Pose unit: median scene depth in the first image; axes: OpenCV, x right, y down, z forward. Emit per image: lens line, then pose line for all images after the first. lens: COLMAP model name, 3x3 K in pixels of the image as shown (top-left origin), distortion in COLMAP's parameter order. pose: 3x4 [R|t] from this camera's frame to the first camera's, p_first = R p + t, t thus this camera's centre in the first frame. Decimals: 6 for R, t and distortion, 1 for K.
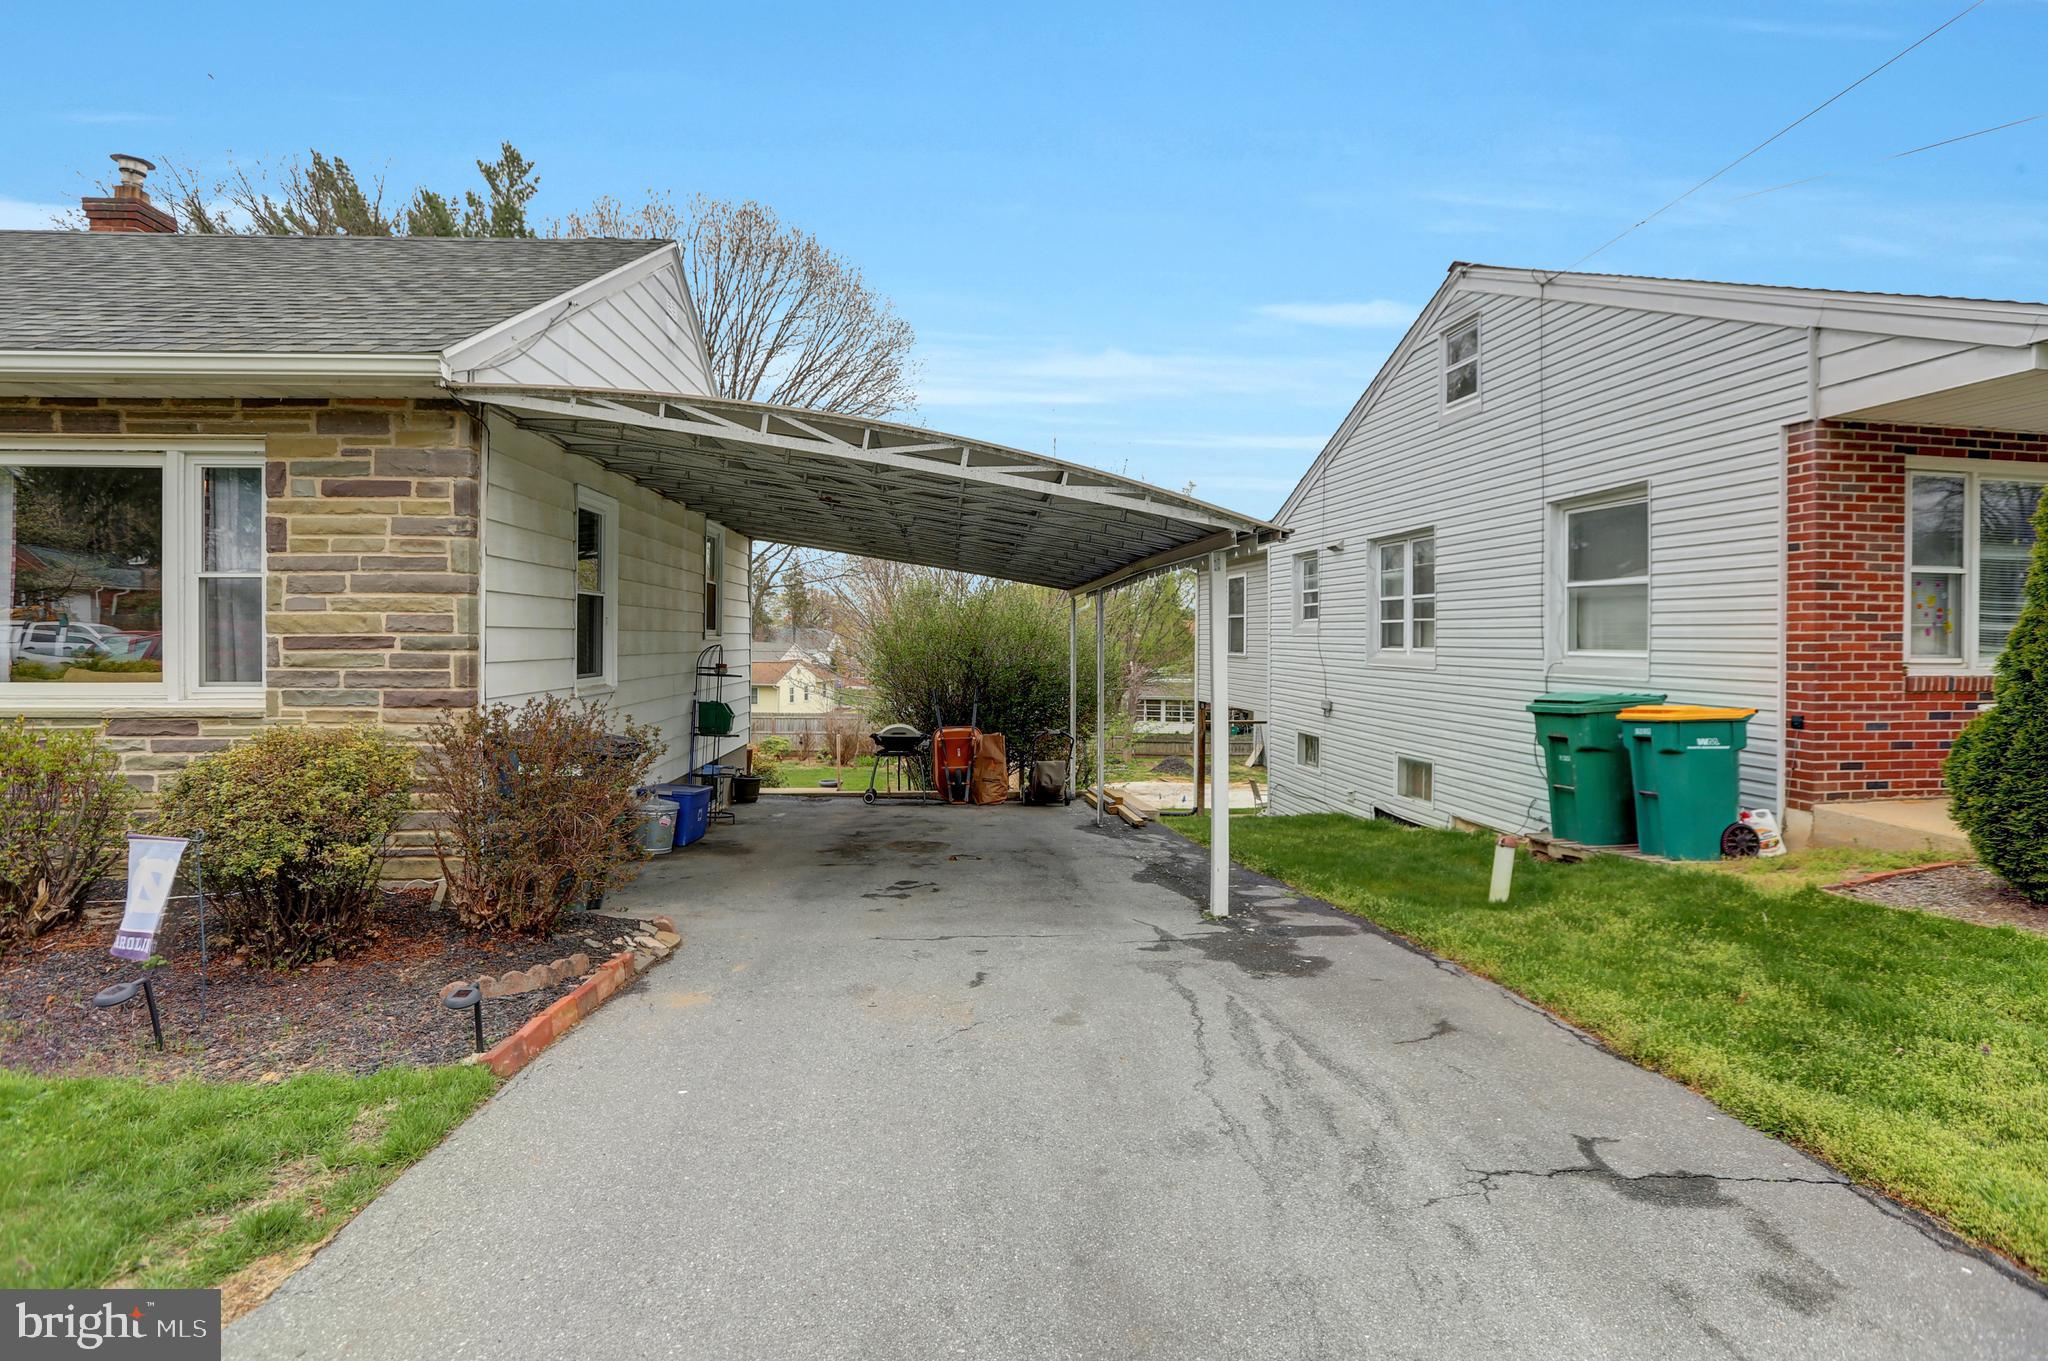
lens RADIAL K [[956.6, 0, 1032.3], [0, 956.6, 642.5], [0, 0, 1]] dist [-0.056760, 0.023193]
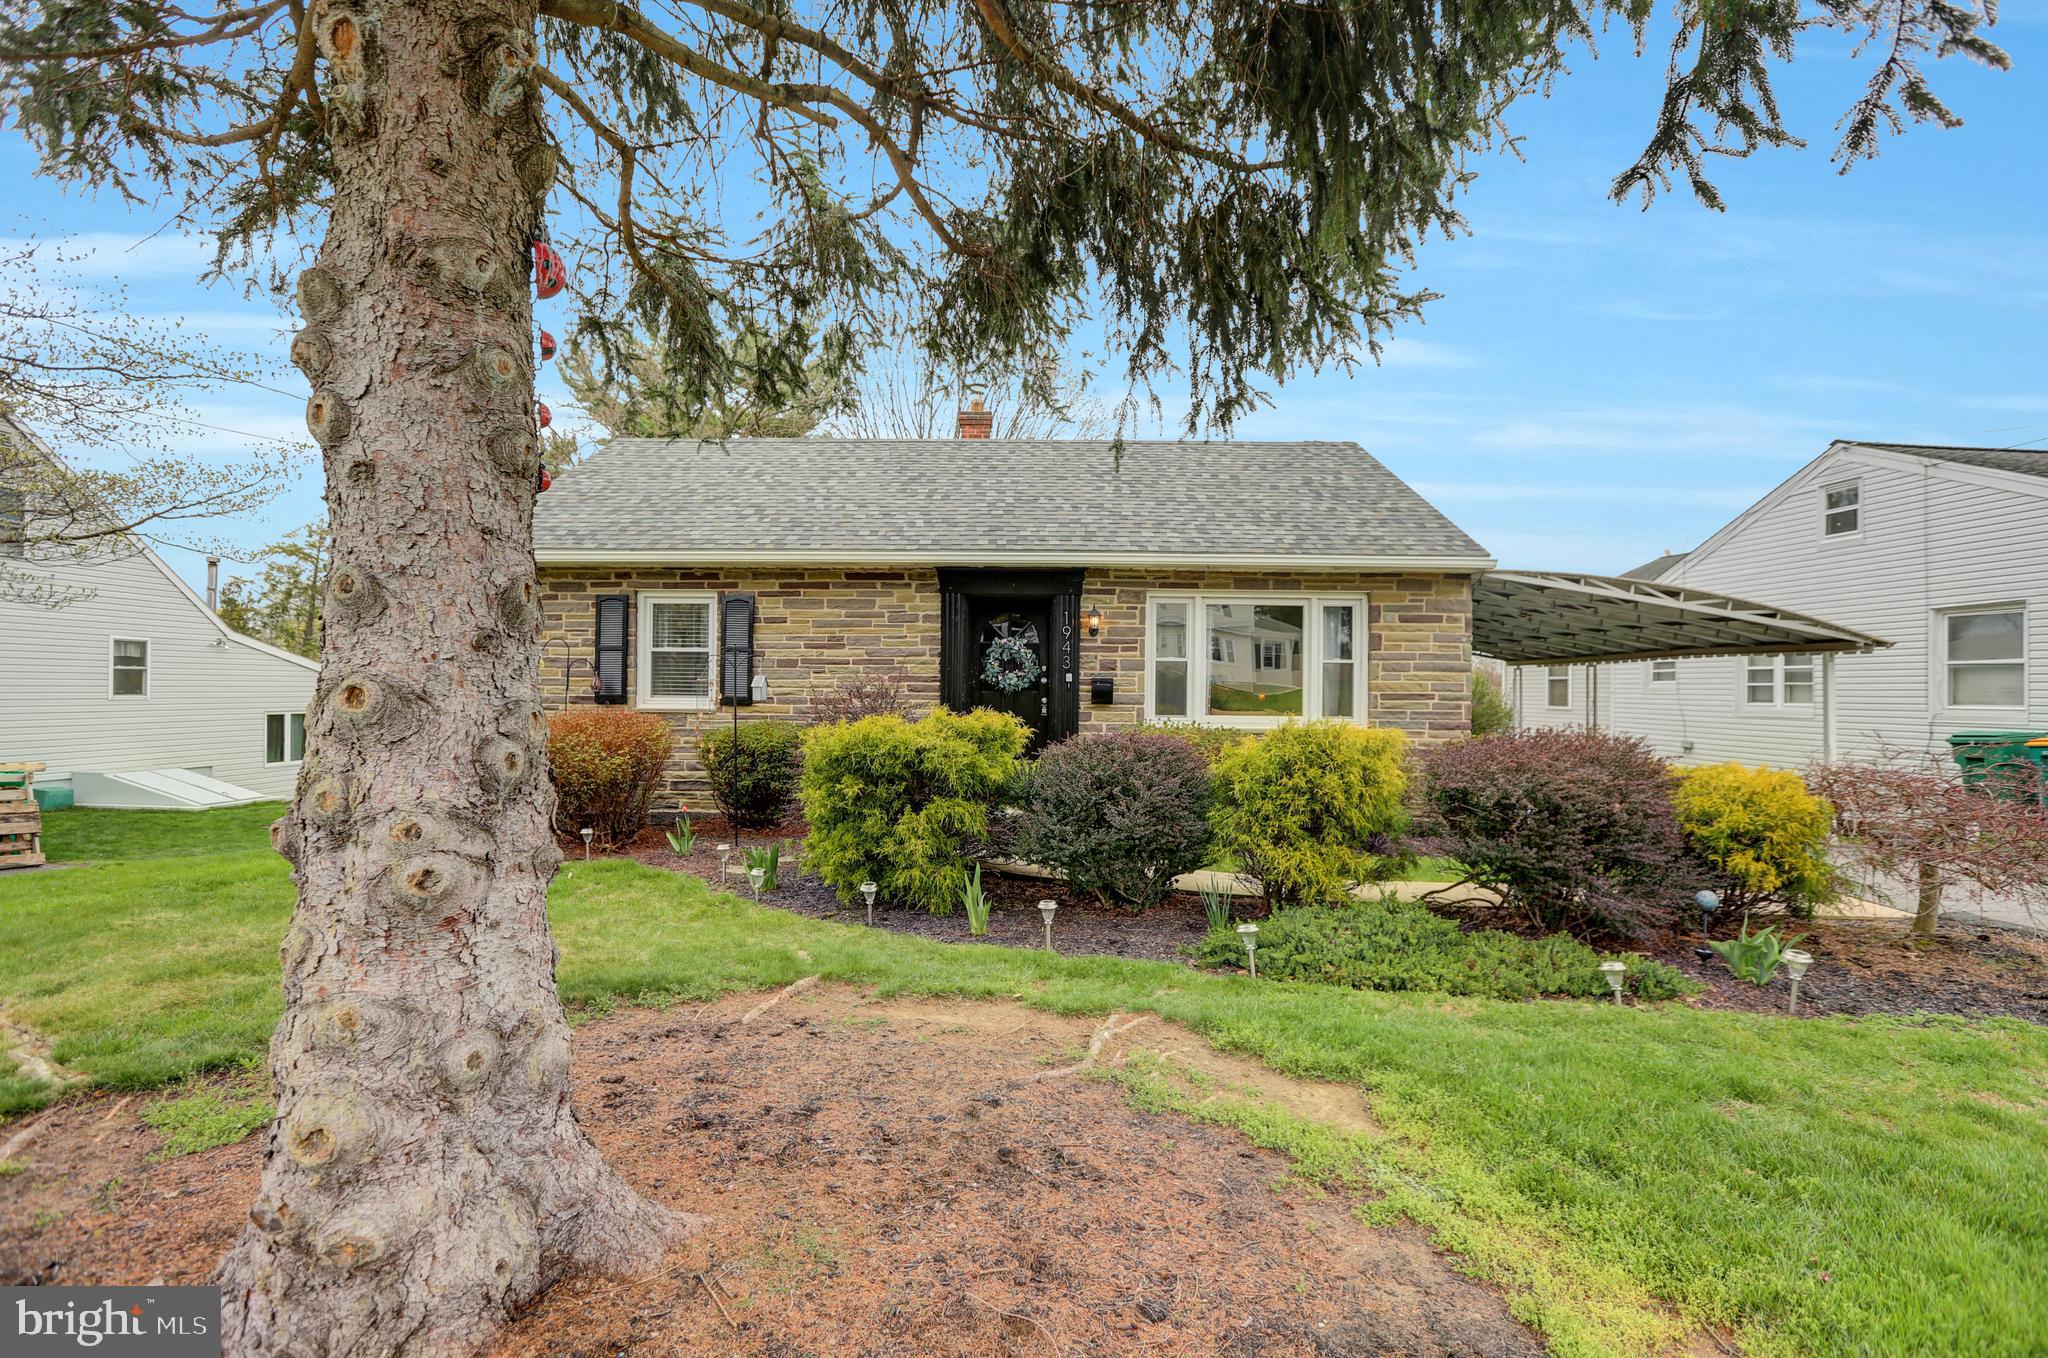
lens RADIAL K [[945.6, 0, 1030.7], [0, 945.6, 680.1], [0, 0, 1]] dist [-0.058348, 0.022766]
pose [[0.996606, 0.006443, -0.082067, -1.296139], [-0.007602, 0.999876, -0.013807, -0.000928], [0.081968, 0.014384, 0.996531, -0.983554]]
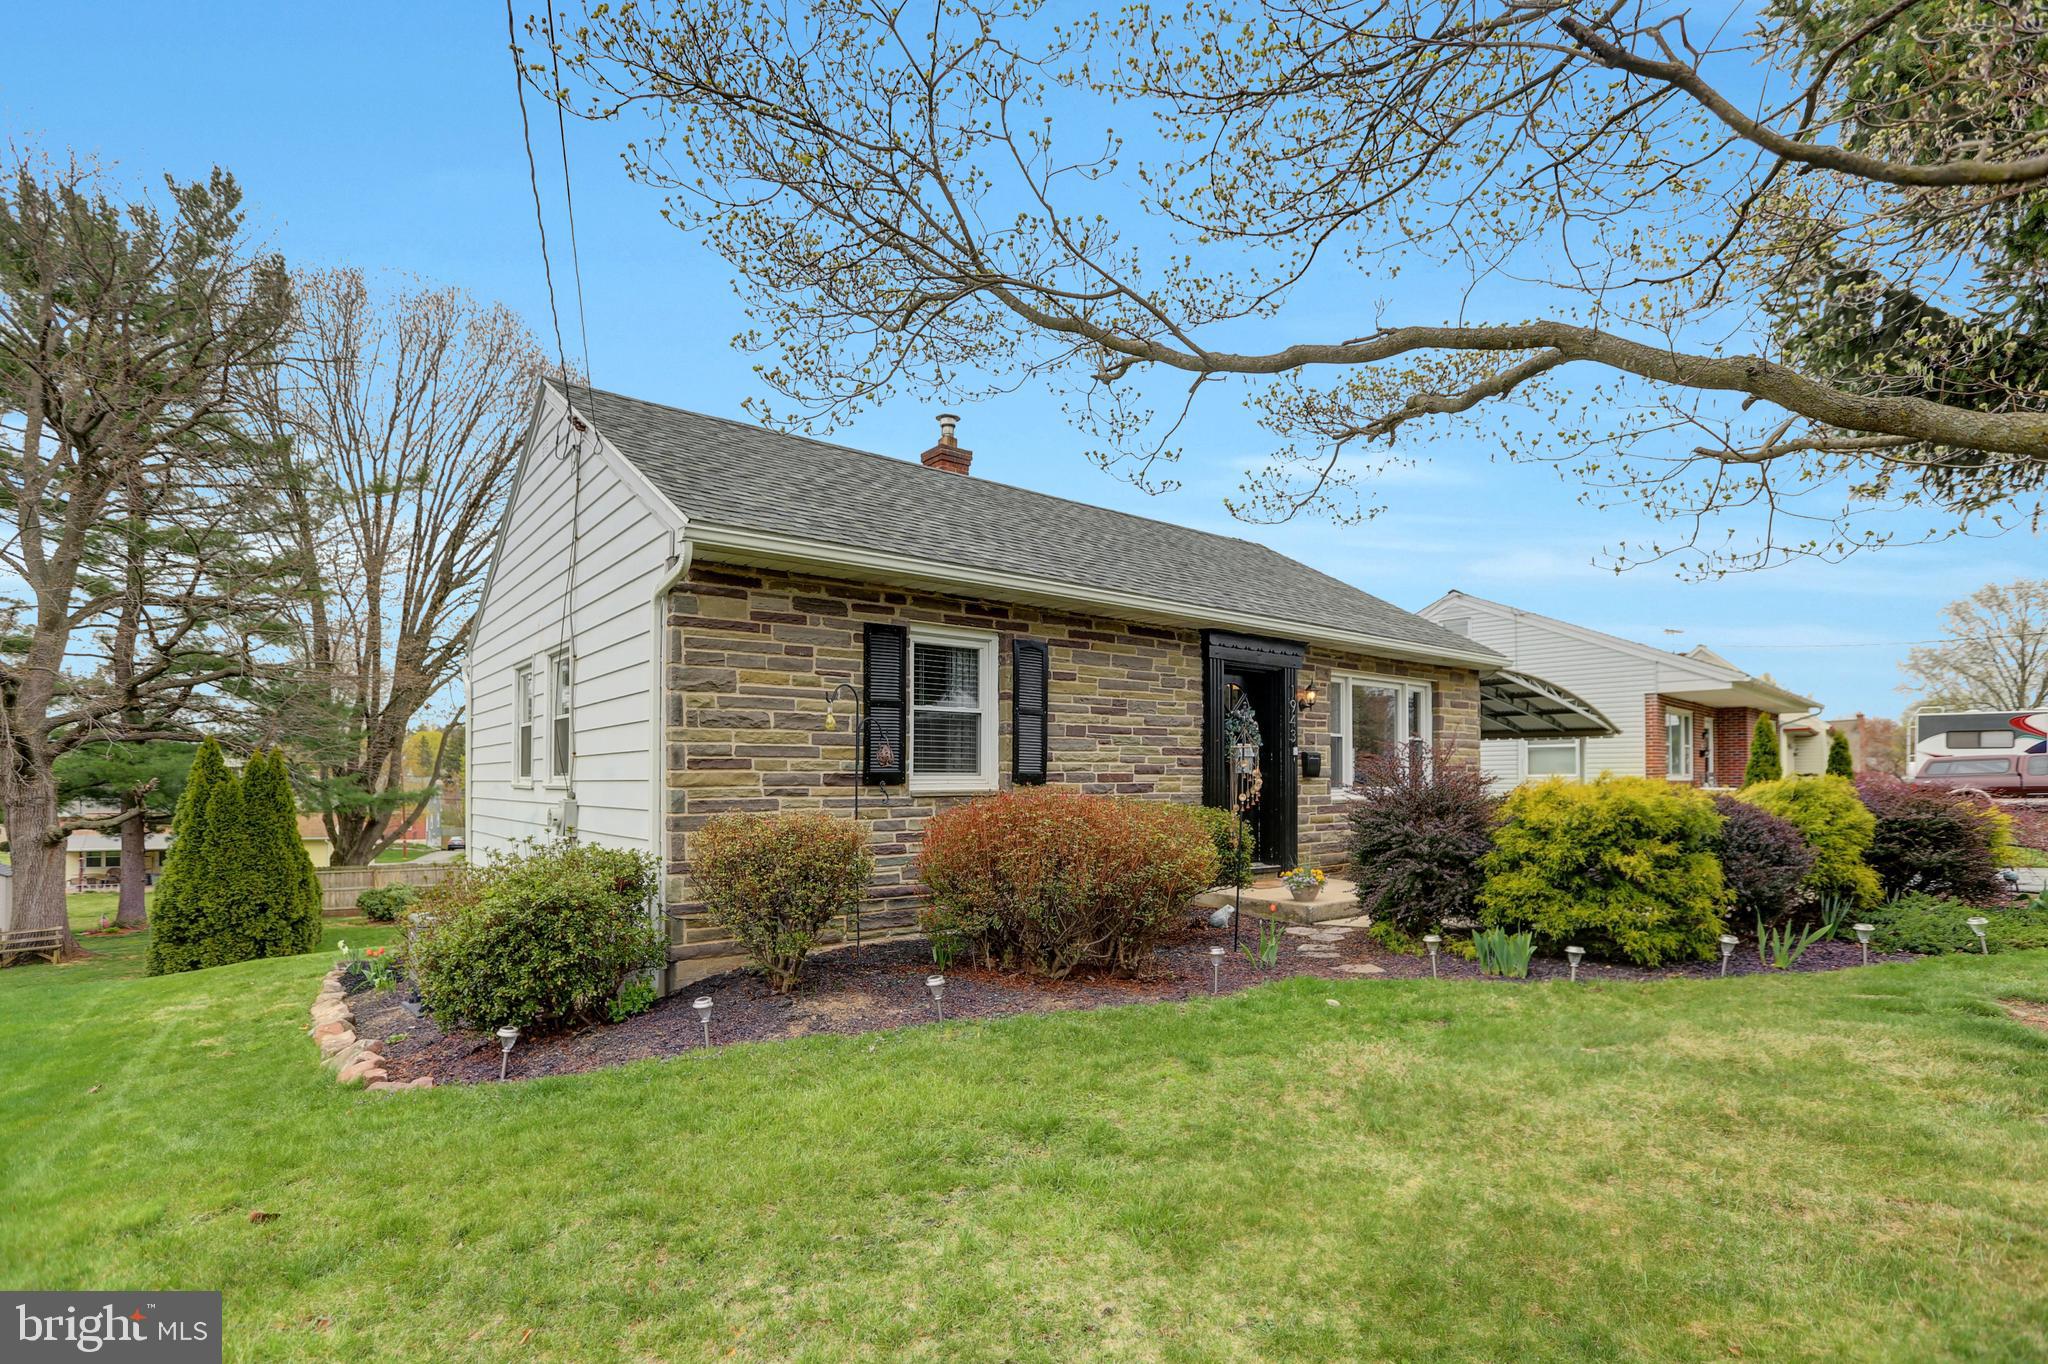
lens RADIAL K [[945.6, 0, 1030.7], [0, 945.6, 683.1], [0, 0, 1]] dist [-0.058348, 0.022766]
pose [[0.820188, 0.053459, 0.569591, -2.859407], [0.004803, 0.994946, -0.100296, 0.017978], [-0.572074, 0.084997, 0.815786, -0.342377]]
